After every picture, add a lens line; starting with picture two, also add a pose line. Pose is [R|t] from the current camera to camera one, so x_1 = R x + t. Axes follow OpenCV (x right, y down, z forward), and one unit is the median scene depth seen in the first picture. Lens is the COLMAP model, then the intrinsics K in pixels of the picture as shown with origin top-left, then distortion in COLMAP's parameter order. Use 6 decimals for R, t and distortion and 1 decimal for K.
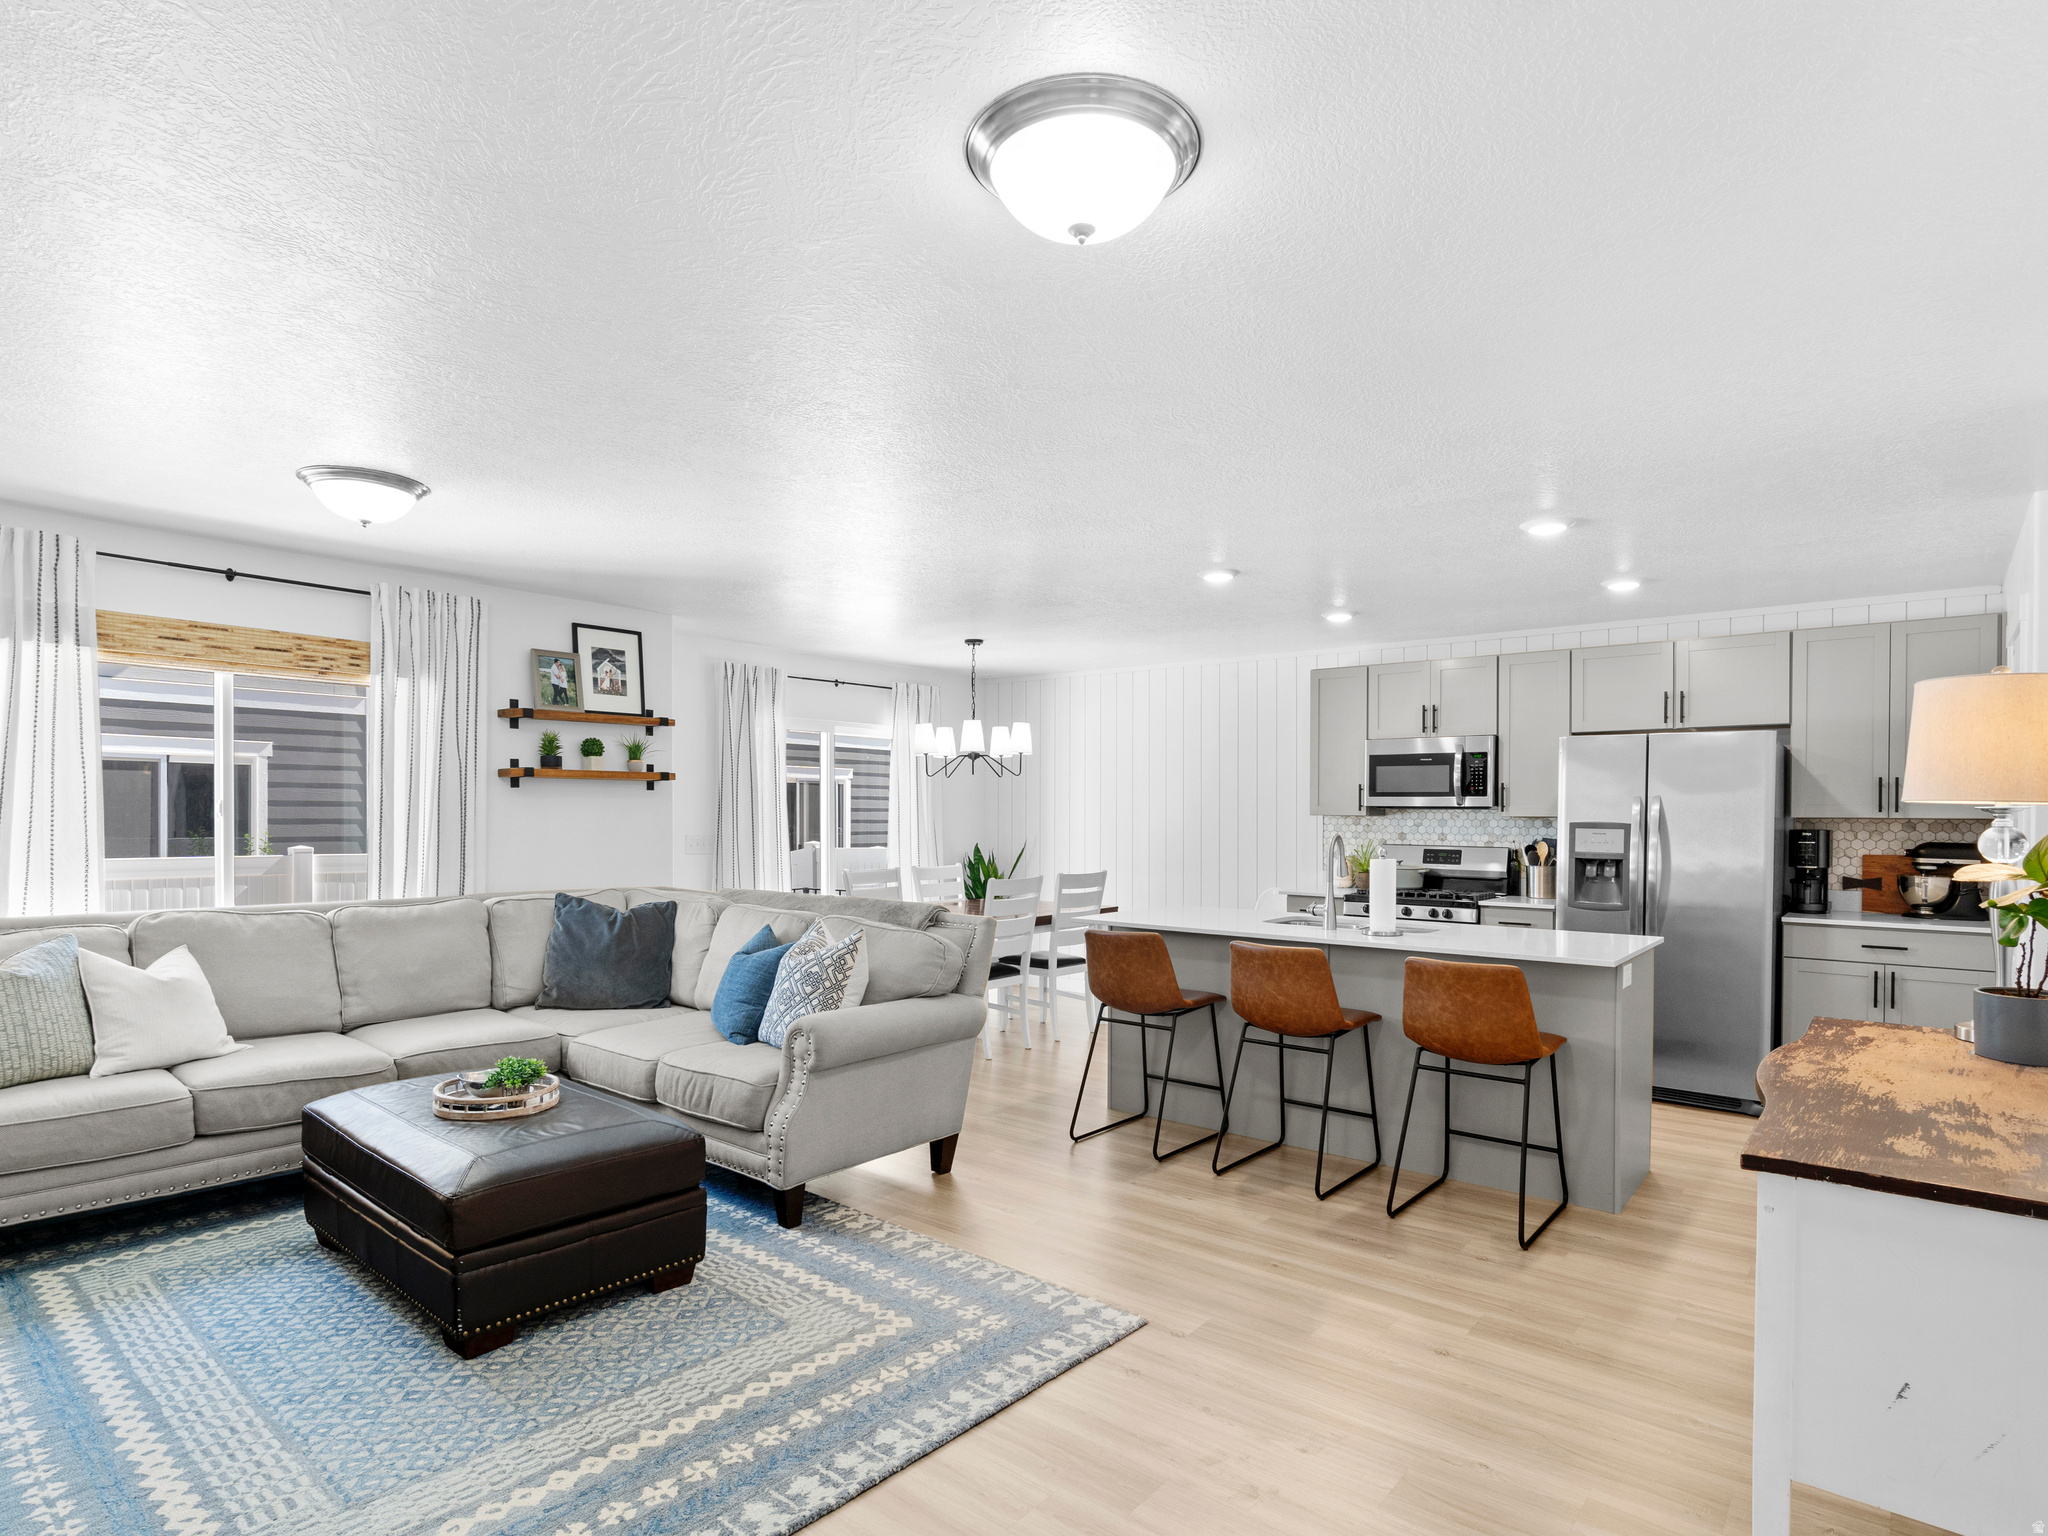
lens RADIAL K [[1108.3, 0, 979.5], [0, 1108.3, 824.4], [0, 0, 1]] dist [-0.016715, 0.005614]
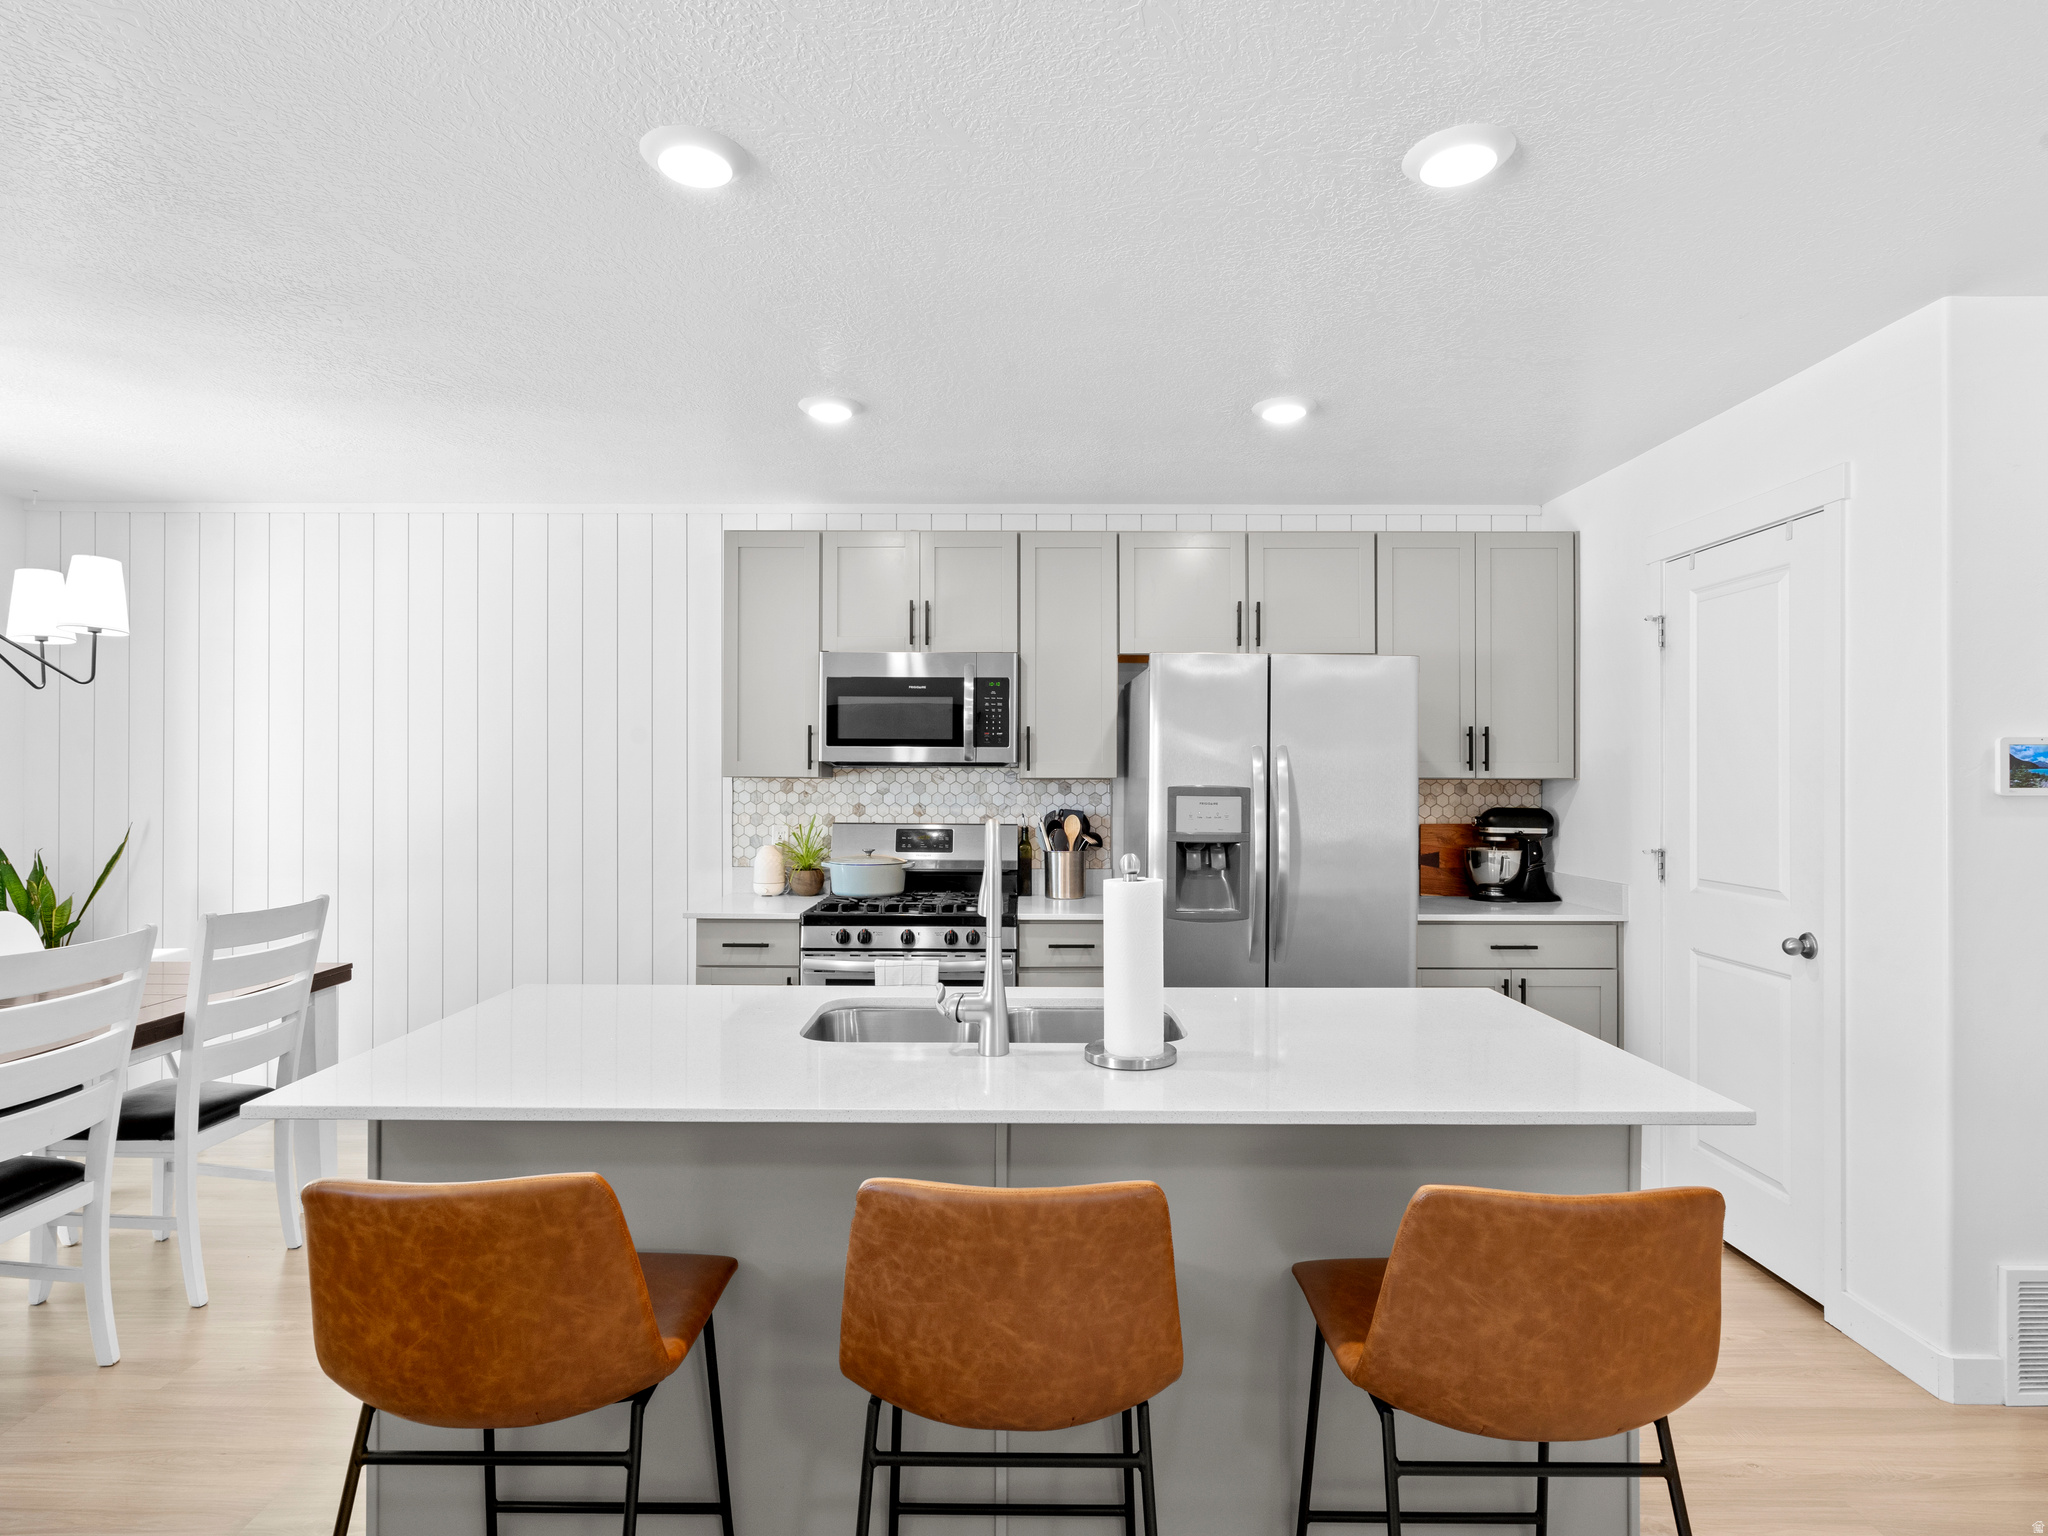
lens RADIAL K [[1108.3, 0, 1014.4], [0, 1108.3, 771.4], [0, 0, 1]] dist [-0.016715, 0.005614]
pose [[0.766643, 0.000160, 0.642074, 0.047381], [0.008439, 0.999911, -0.010325, -0.005101], [-0.642018, 0.013335, 0.766573, 0.564452]]
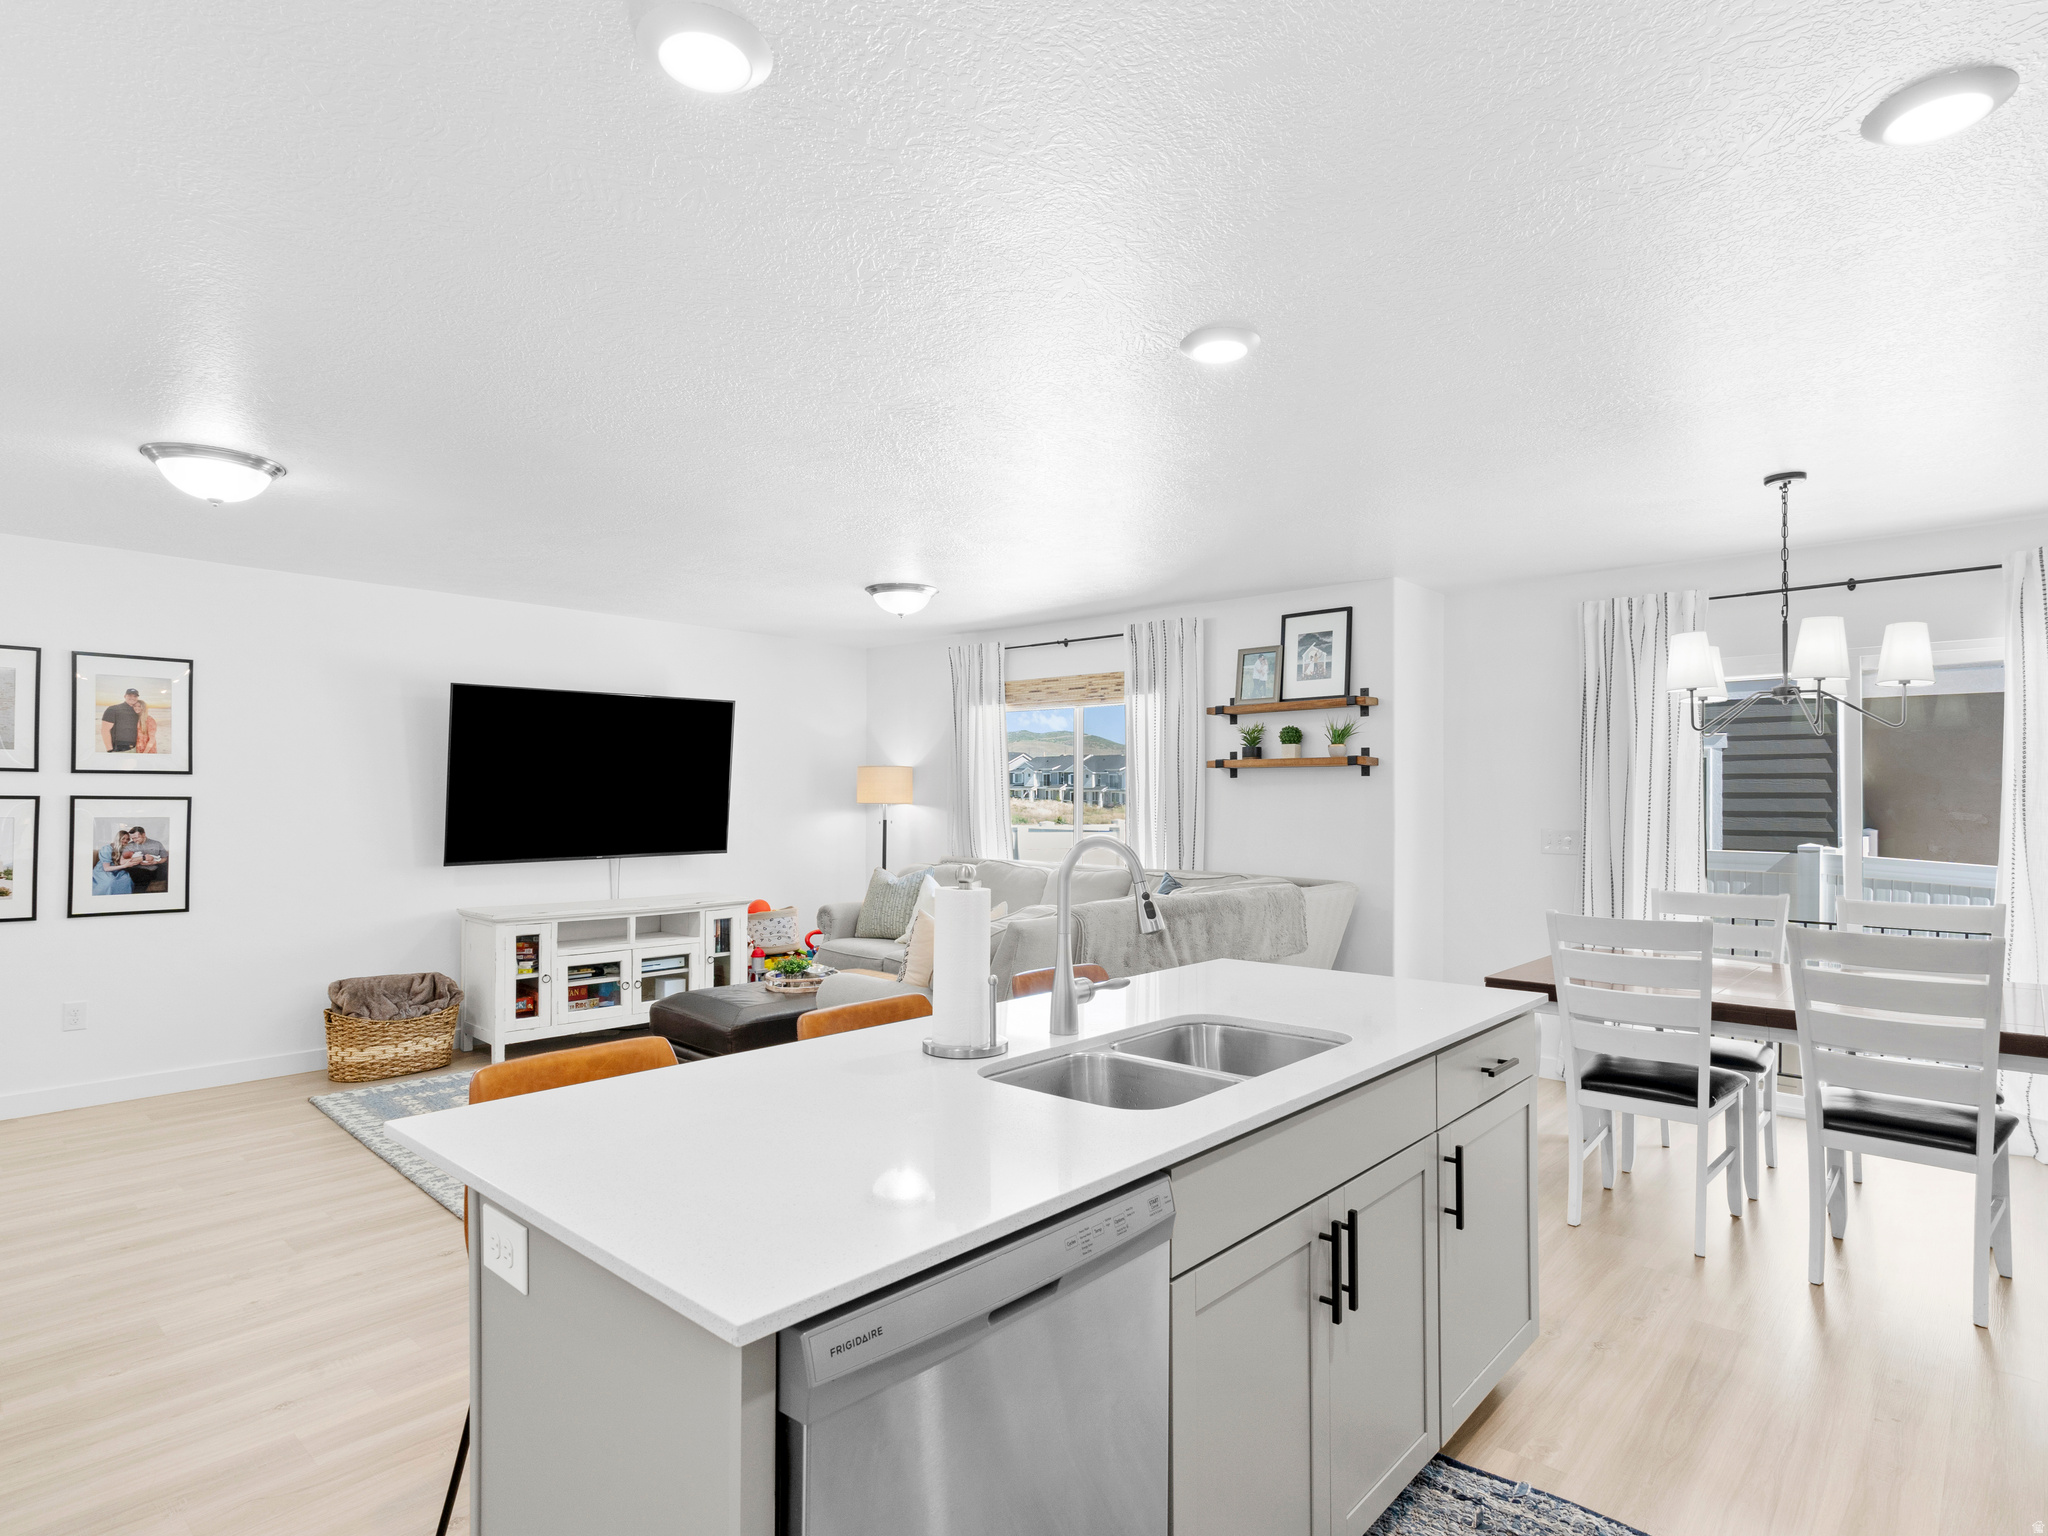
lens RADIAL K [[1108.3, 0, 1091.8], [0, 1108.3, 787.7], [0, 0, 1]] dist [-0.016715, 0.005614]
pose [[-0.020347, -0.016797, -0.999652, 0.675407], [-0.014121, 0.999764, -0.016512, -0.003166], [0.999693, 0.013780, -0.020580, 0.869255]]
